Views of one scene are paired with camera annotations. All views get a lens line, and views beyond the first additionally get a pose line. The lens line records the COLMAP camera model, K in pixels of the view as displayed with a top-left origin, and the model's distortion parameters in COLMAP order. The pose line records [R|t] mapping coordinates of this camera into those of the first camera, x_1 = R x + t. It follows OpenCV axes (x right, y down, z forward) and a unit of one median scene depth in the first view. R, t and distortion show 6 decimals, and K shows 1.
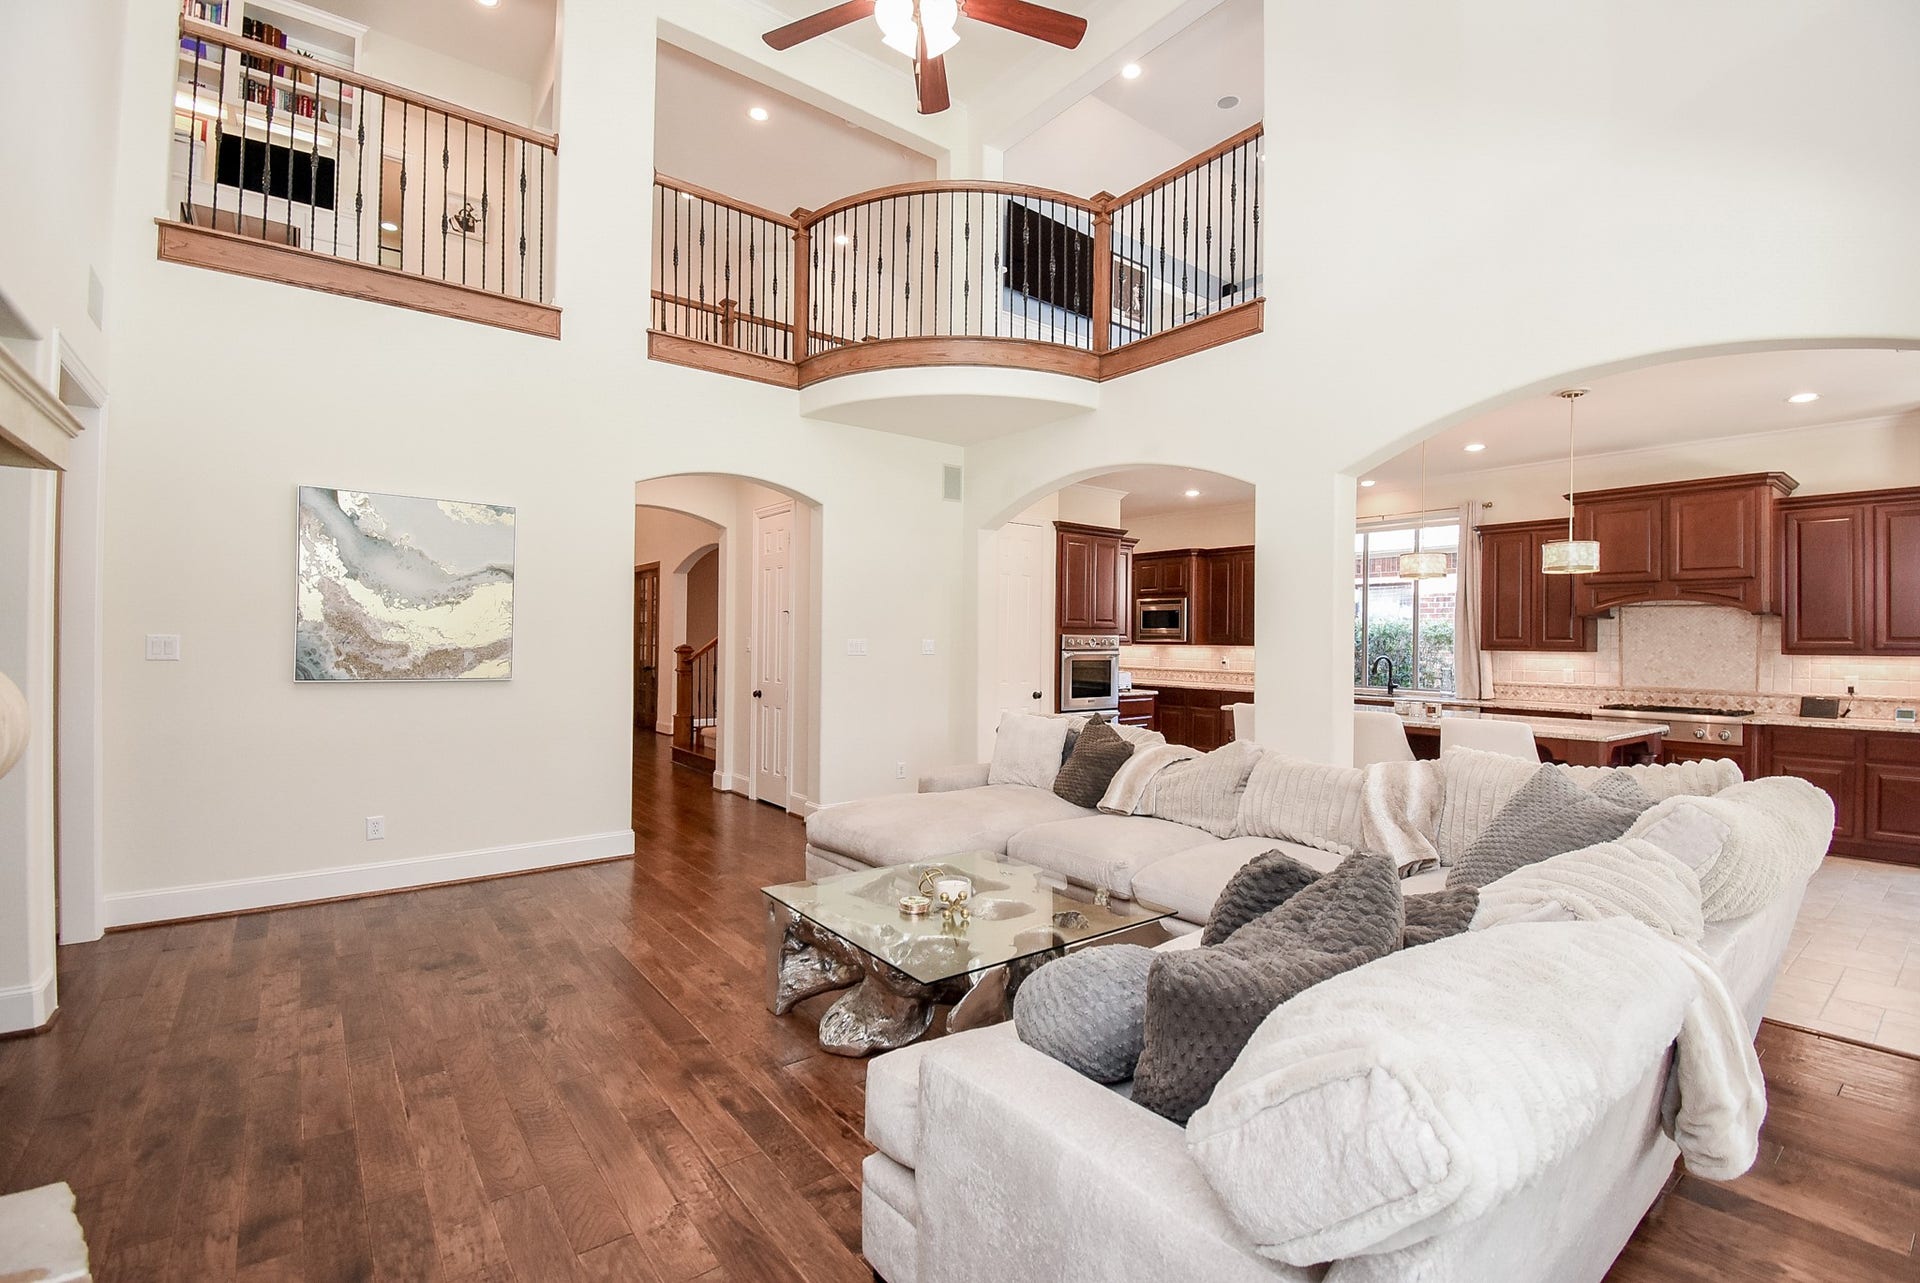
lens RADIAL K [[850.2, 0, 962.5], [0, 850.2, 645.4], [0, 0, 1]] dist [0.007423, -0.020218]
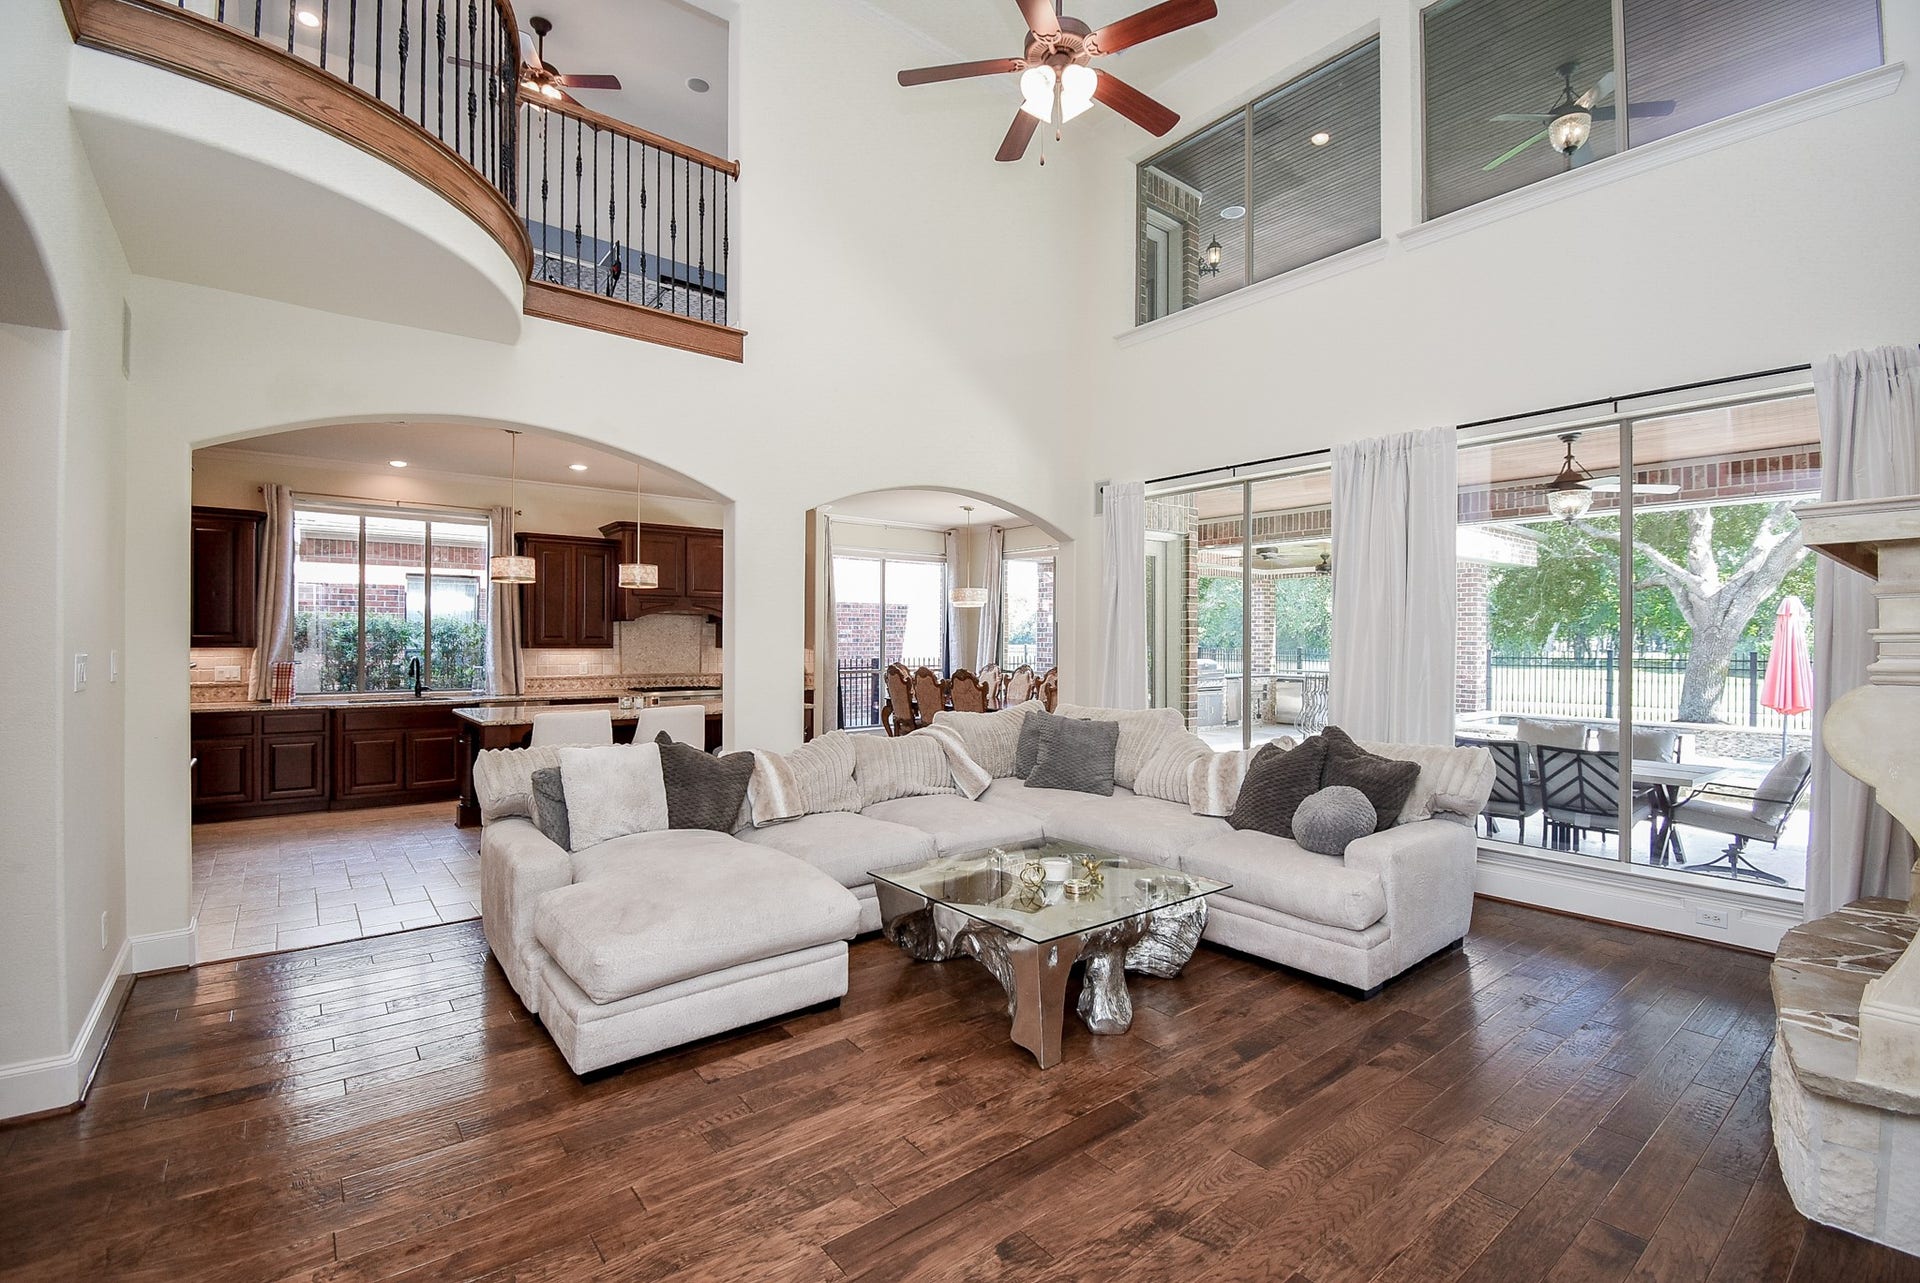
lens RADIAL K [[850.2, 0, 962.5], [0, 850.2, 645.4], [0, 0, 1]] dist [0.007423, -0.020218]
pose [[-0.011122, -0.015704, 0.999815, -0.580125], [0.000923, 0.999876, 0.015715, -0.017493], [-0.999938, 0.001098, -0.011107, 0.569188]]
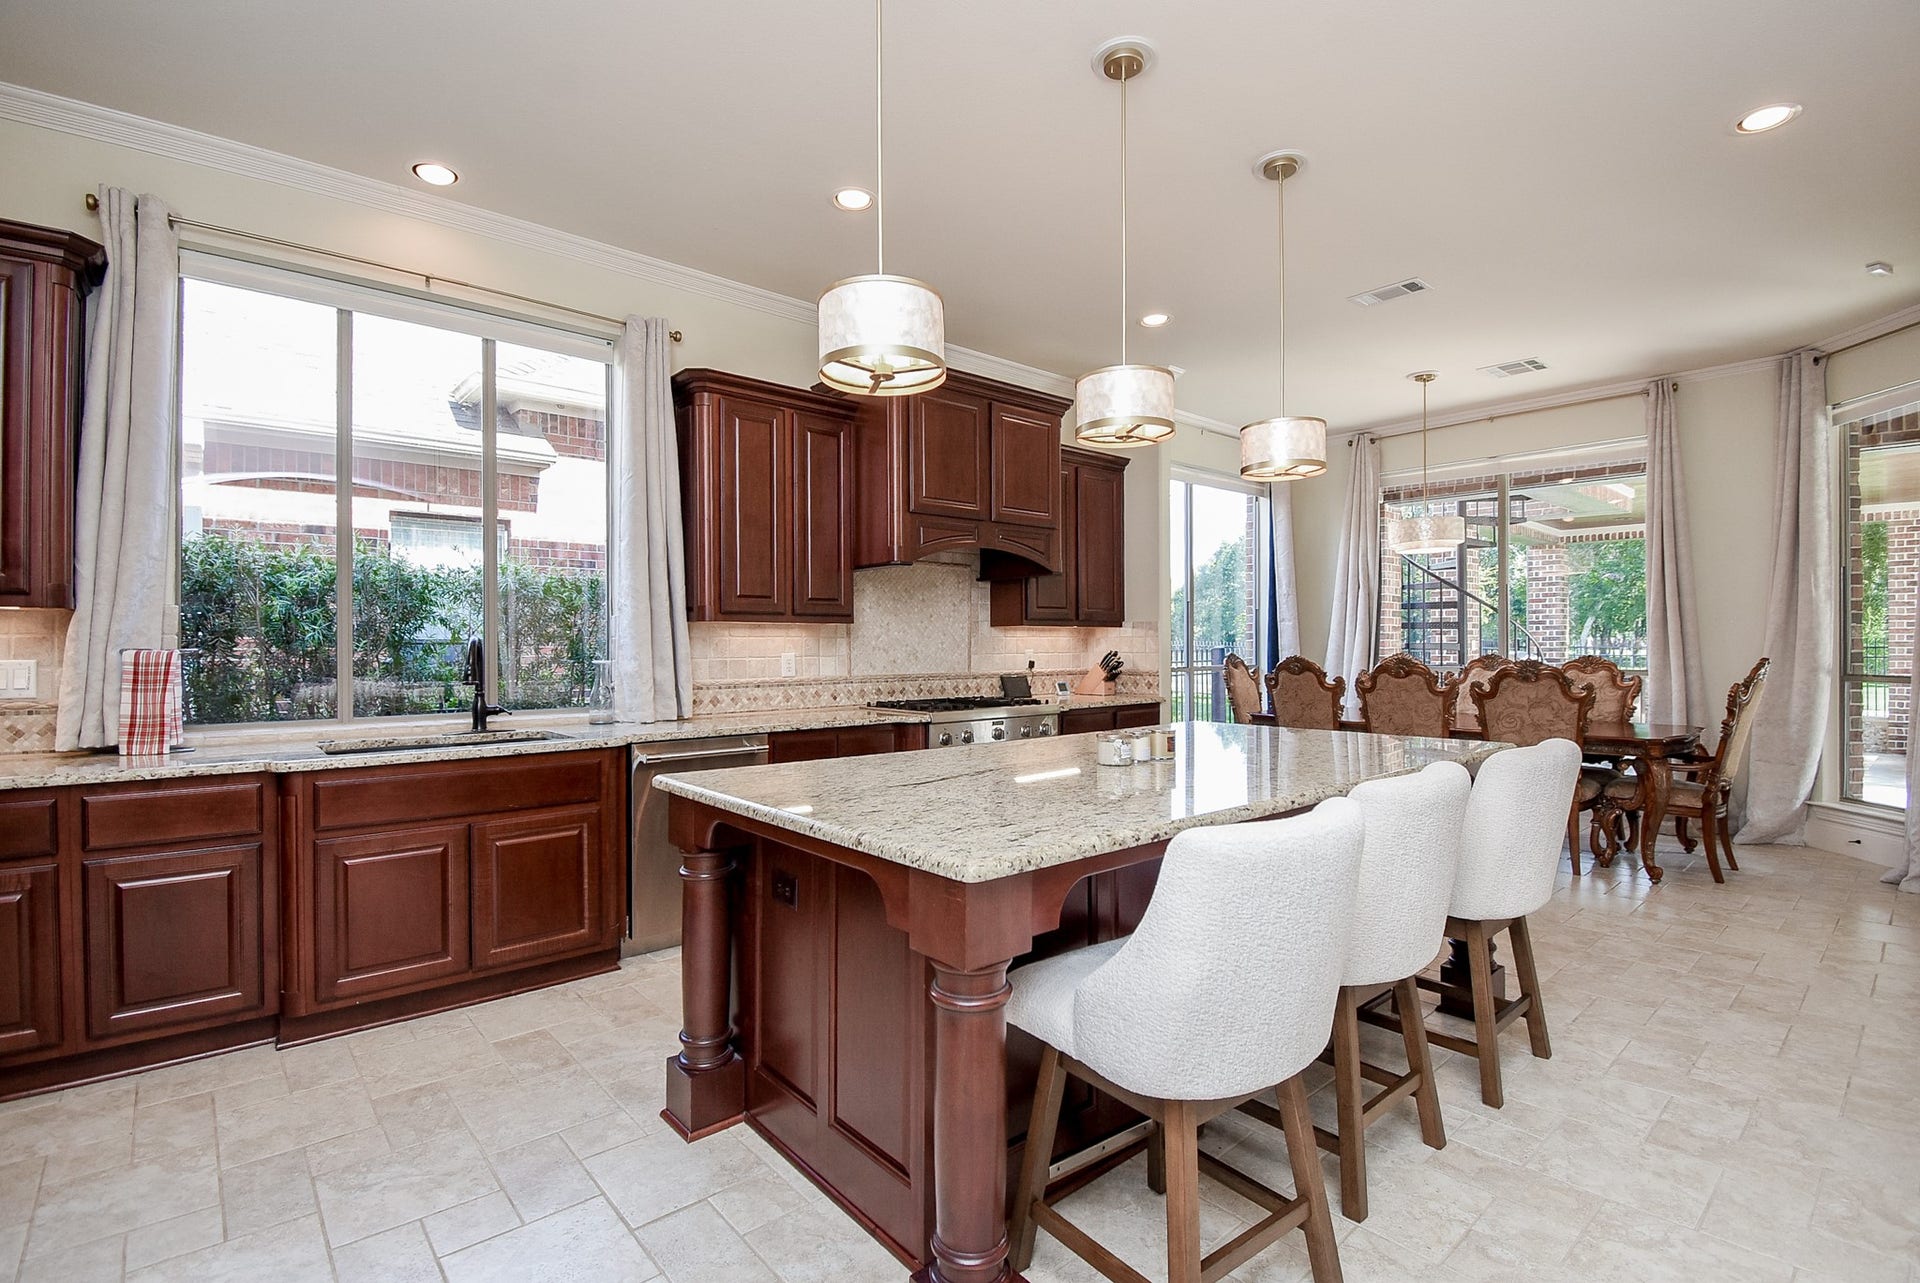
lens RADIAL K [[877.9, 0, 956.7], [0, 877.9, 653.9], [0, 0, 1]] dist [-0.014552, -0.000929]
pose [[-0.052361, -0.021227, 0.998403, 0.110888], [0.008637, 0.999727, 0.021708, 0.019330], [-0.998591, 0.009760, -0.052163, 1.084407]]
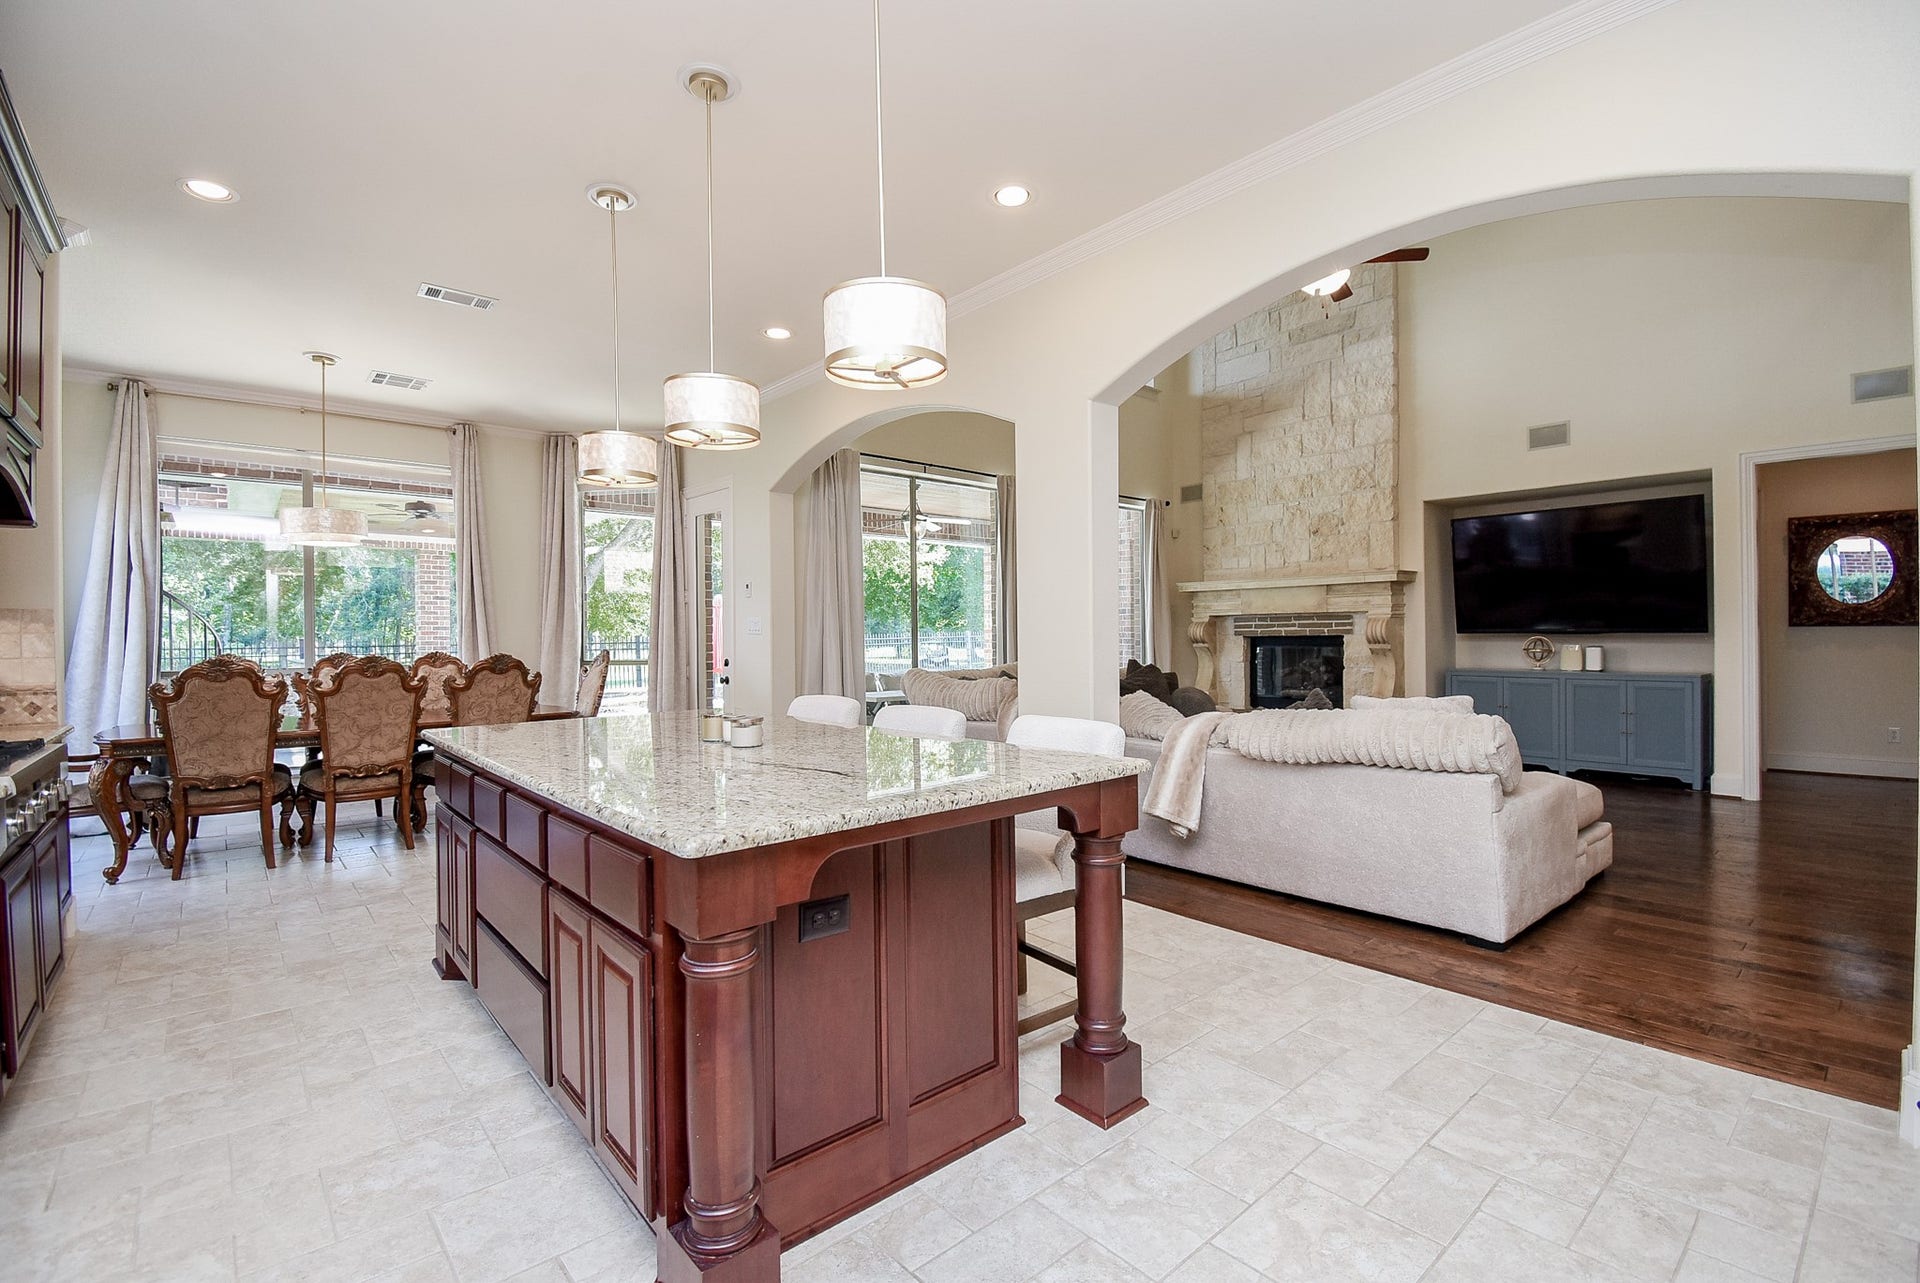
lens RADIAL K [[833.4, 0, 960.0], [0, 833.4, 641.5], [0, 0, 1]] dist [0.000897, -0.017886]
pose [[-0.997627, 0.000124, -0.068846, 0.422945], [-0.000737, 0.999922, 0.012481, 0.021437], [0.068842, 0.012502, -0.997549, 1.394457]]
